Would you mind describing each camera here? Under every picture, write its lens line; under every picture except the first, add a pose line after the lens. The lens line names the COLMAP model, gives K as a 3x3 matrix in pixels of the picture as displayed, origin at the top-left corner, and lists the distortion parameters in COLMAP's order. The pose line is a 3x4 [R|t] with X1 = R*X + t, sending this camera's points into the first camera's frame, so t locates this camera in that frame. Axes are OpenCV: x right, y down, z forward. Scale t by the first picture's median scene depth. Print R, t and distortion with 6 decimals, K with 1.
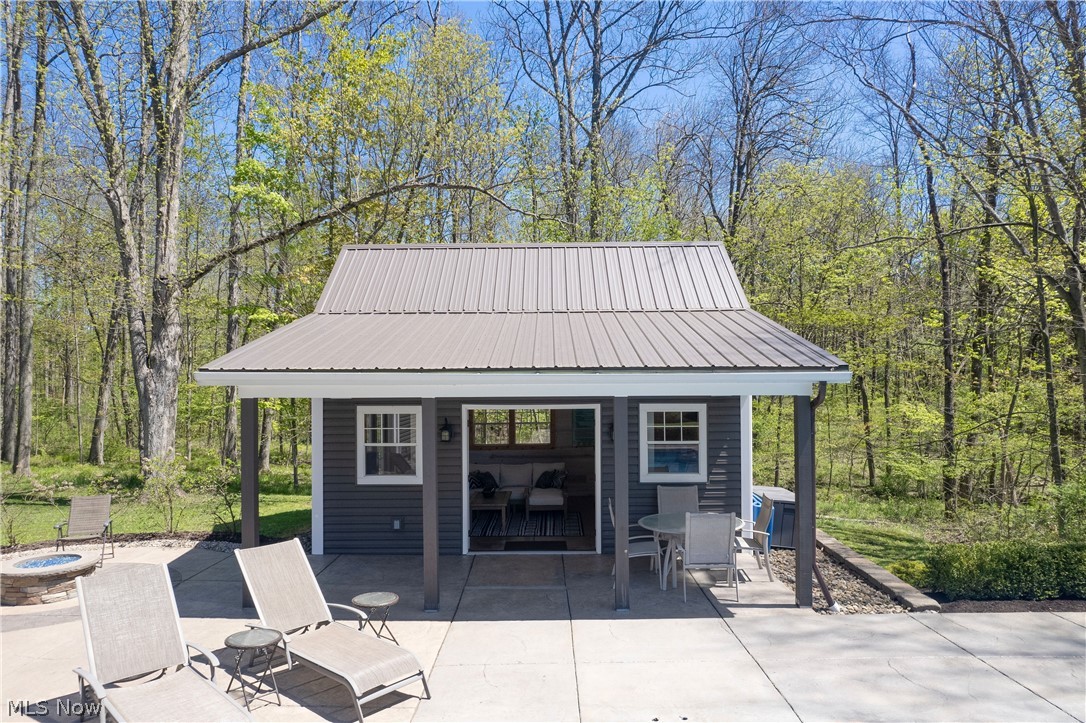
lens RADIAL K [[702.8, 0, 540.5], [0, 702.8, 352.3], [0, 0, 1]] dist [0.005450, 0.003956]
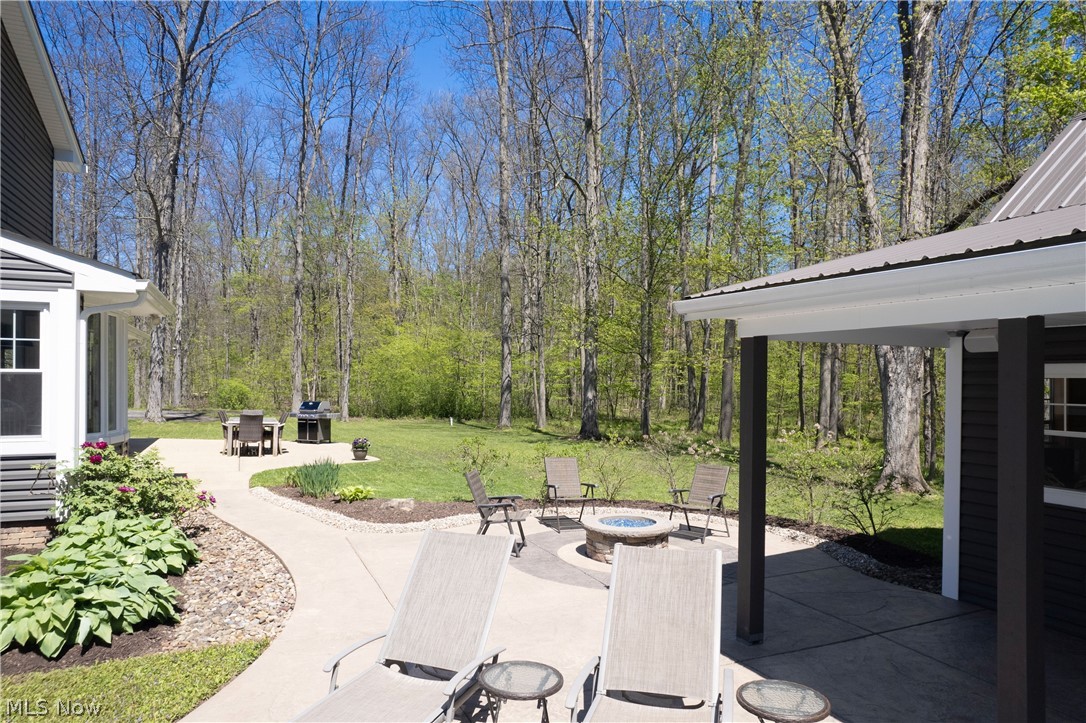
lens RADIAL K [[719.0, 0, 577.6], [0, 719.0, 379.6], [0, 0, 1]] dist [-0.078223, 0.074141]
pose [[0.453757, 0.011318, -0.891054, 0.088065], [0.019461, 0.999555, 0.022607, 0.062050], [0.890913, -0.027599, 0.453334, 0.377372]]
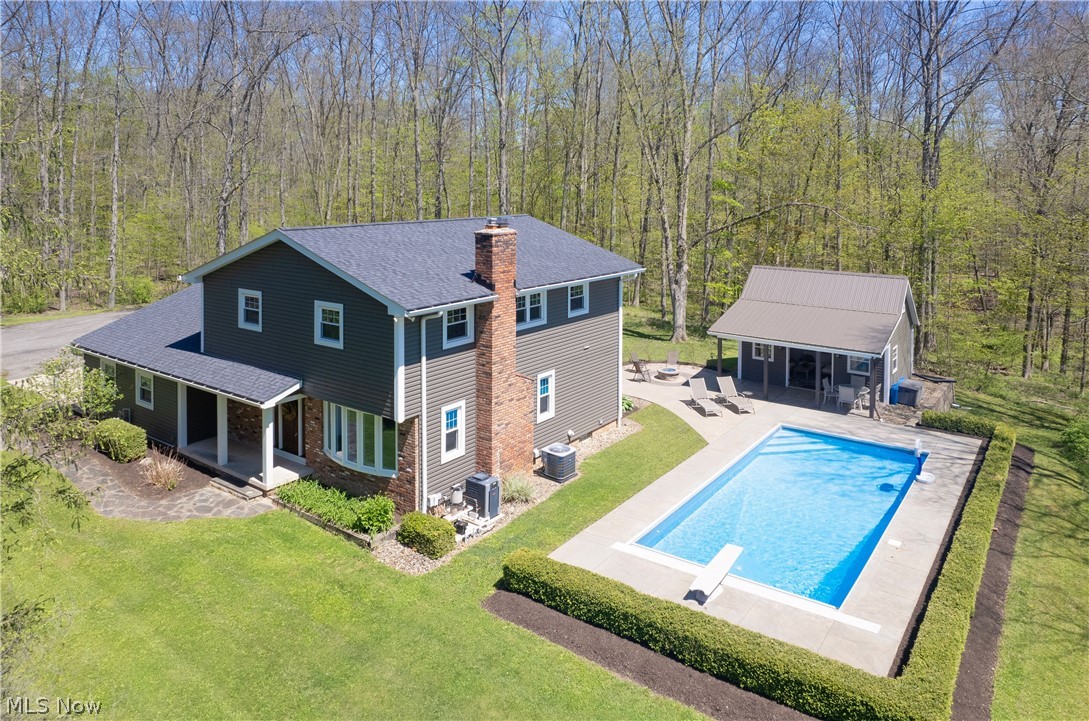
lens RADIAL K [[752.2, 0, 543.6], [0, 752.2, 234.2], [0, 0, 1]] dist [-0.028393, 0.000457]
pose [[0.819822, 0.050740, -0.570365, 0.745428], [0.011886, 0.994344, 0.105542, -0.633800], [0.572495, -0.093304, 0.814582, -1.910304]]
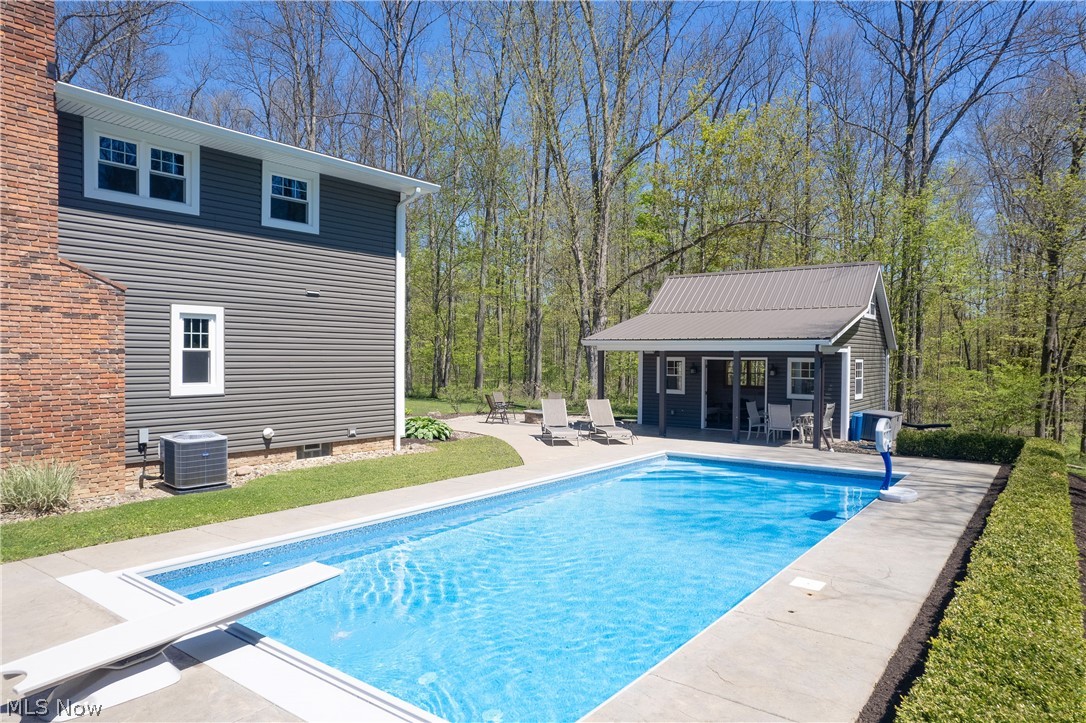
lens RADIAL K [[690.2, 0, 544.2], [0, 690.2, 369.9], [0, 0, 1]] dist [-0.069578, 0.064838]
pose [[0.804810, 0.028719, -0.592837, 0.622568], [0.004482, 0.998506, 0.054455, 0.000776], [0.593515, -0.046483, 0.803479, -0.783366]]
